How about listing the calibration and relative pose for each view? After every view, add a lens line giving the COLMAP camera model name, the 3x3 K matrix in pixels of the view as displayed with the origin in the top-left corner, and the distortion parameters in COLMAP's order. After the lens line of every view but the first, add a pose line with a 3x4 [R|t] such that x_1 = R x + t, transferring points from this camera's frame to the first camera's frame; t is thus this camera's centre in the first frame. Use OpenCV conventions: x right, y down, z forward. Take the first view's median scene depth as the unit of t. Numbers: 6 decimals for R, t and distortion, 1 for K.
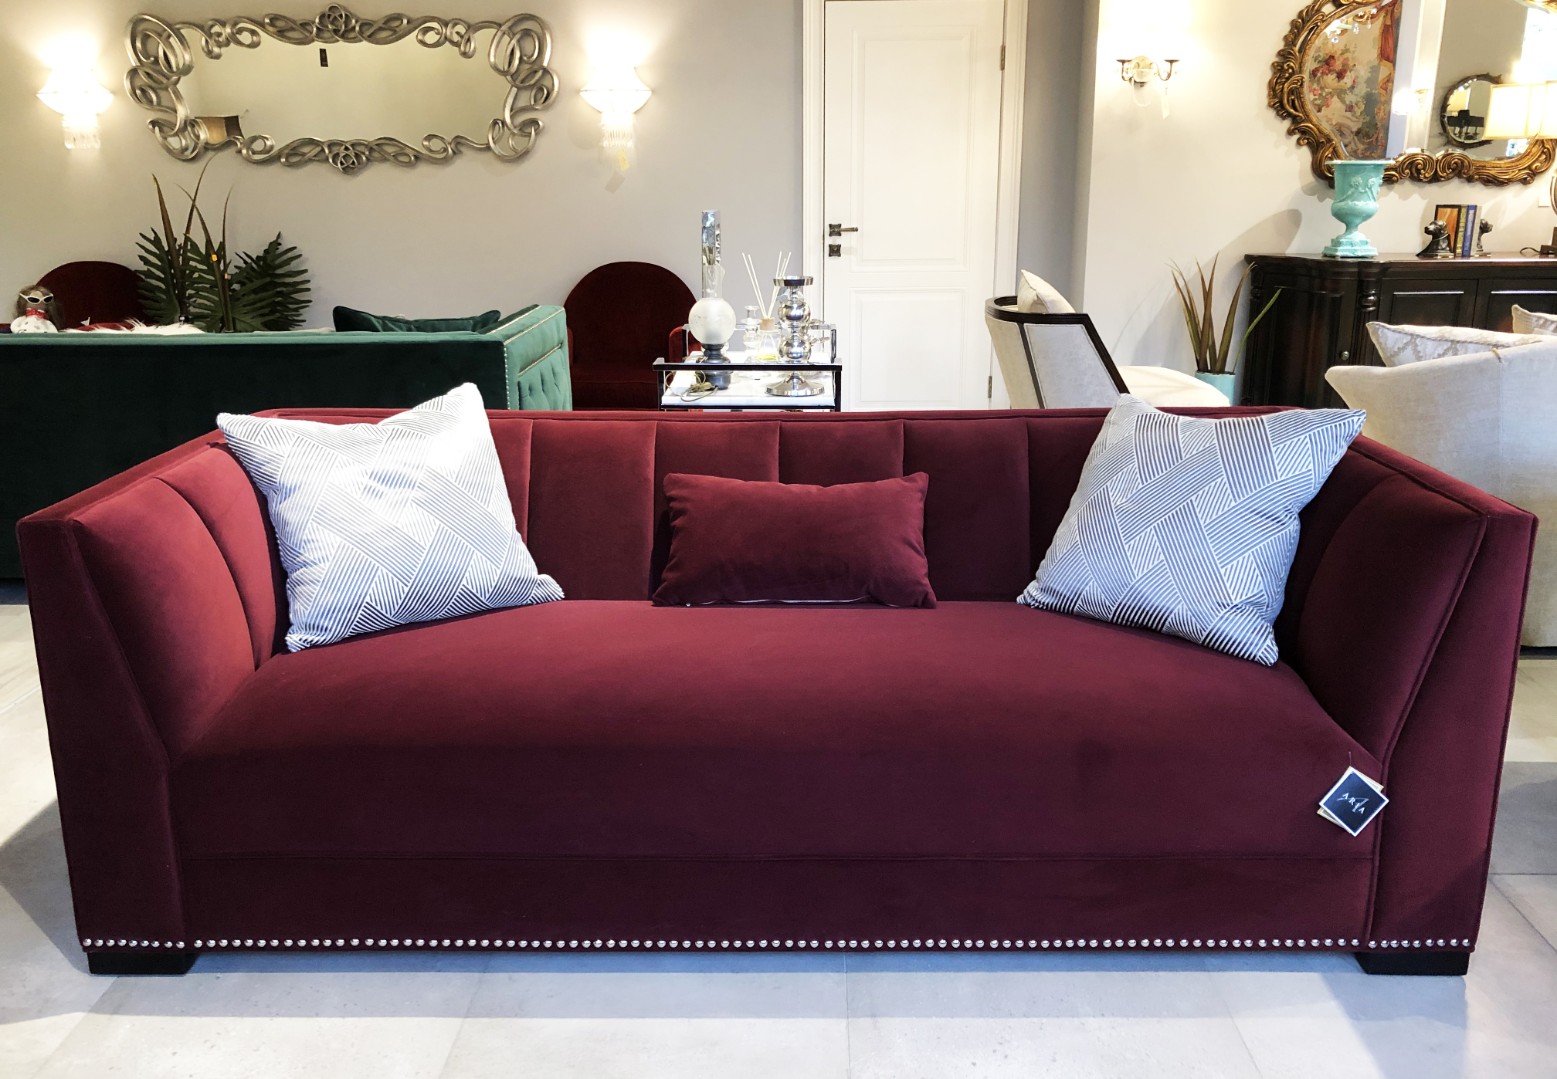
lens RADIAL K [[1260.9, 0, 778.5], [0, 1260.9, 539.5], [0, 0, 1]] dist [0.054999, -0.081392]
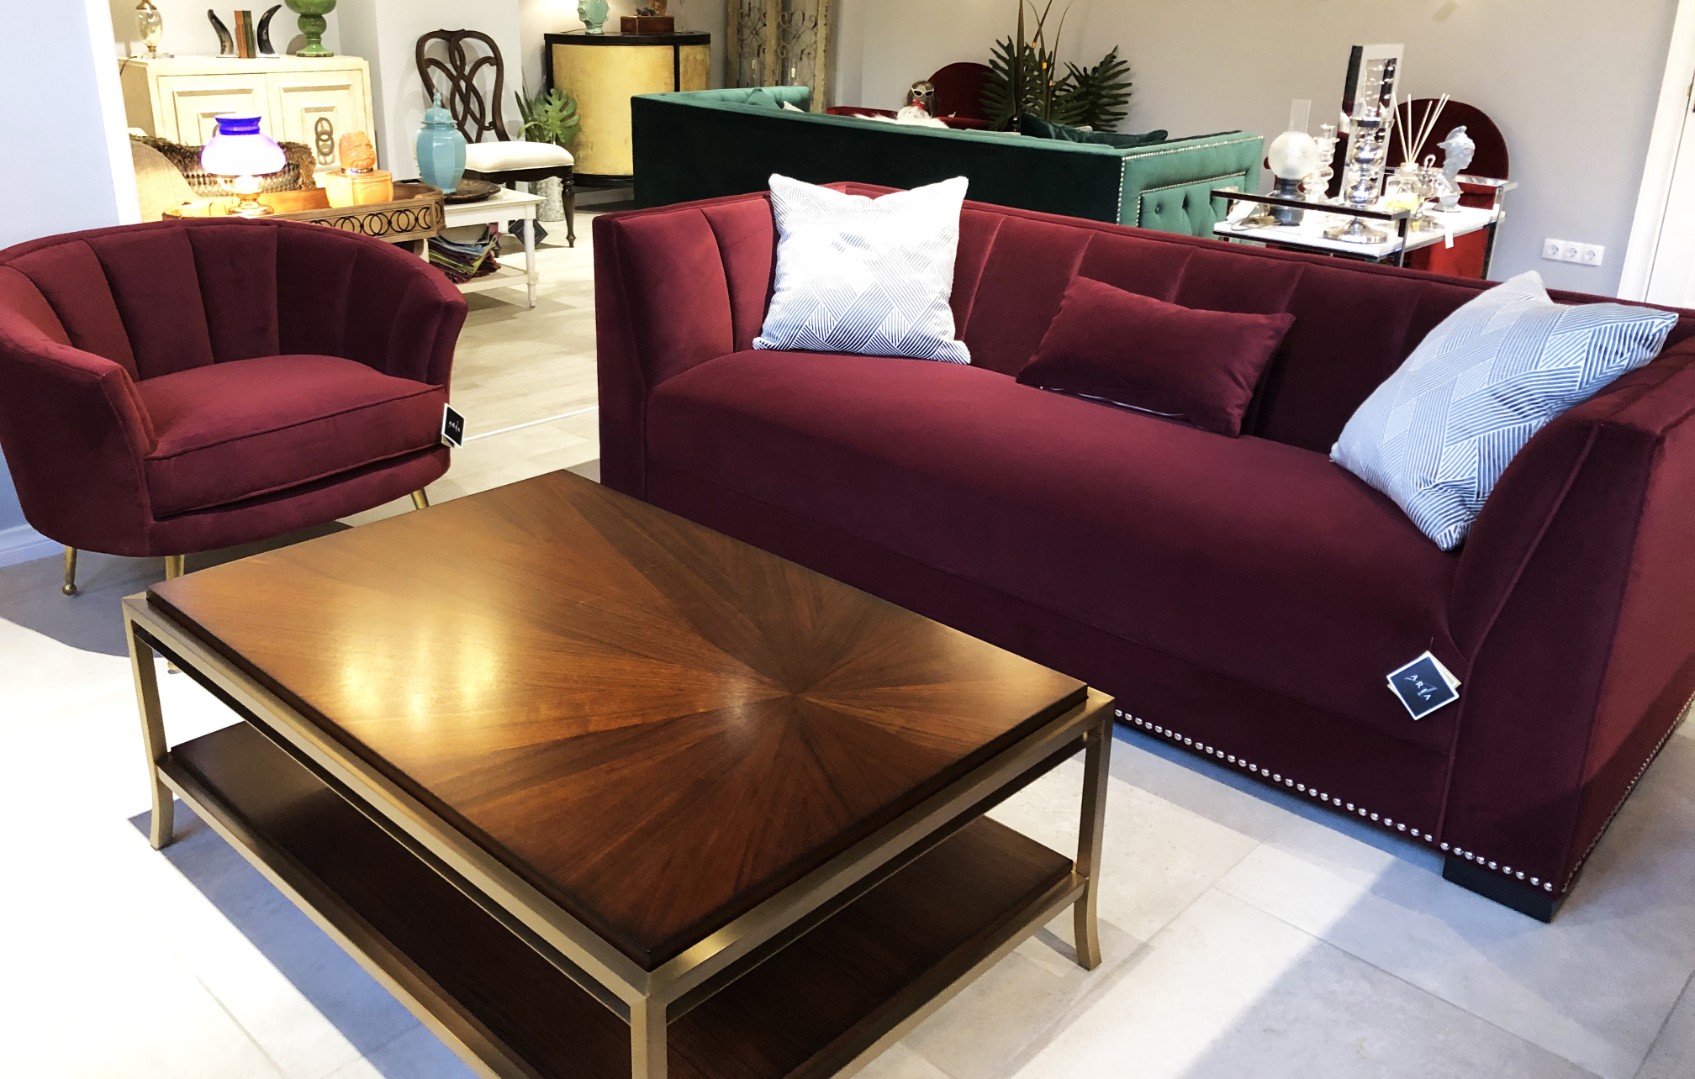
lens RADIAL K [[1360.5, 0, 847.5], [0, 1360.5, 539.5], [0, 0, 1]] dist [0.008076, -0.003164]
pose [[0.747088, 0.275244, -0.605062, 0.579838], [-0.208864, 0.961344, 0.179427, -0.000827], [0.631059, -0.007672, 0.775697, -0.085058]]
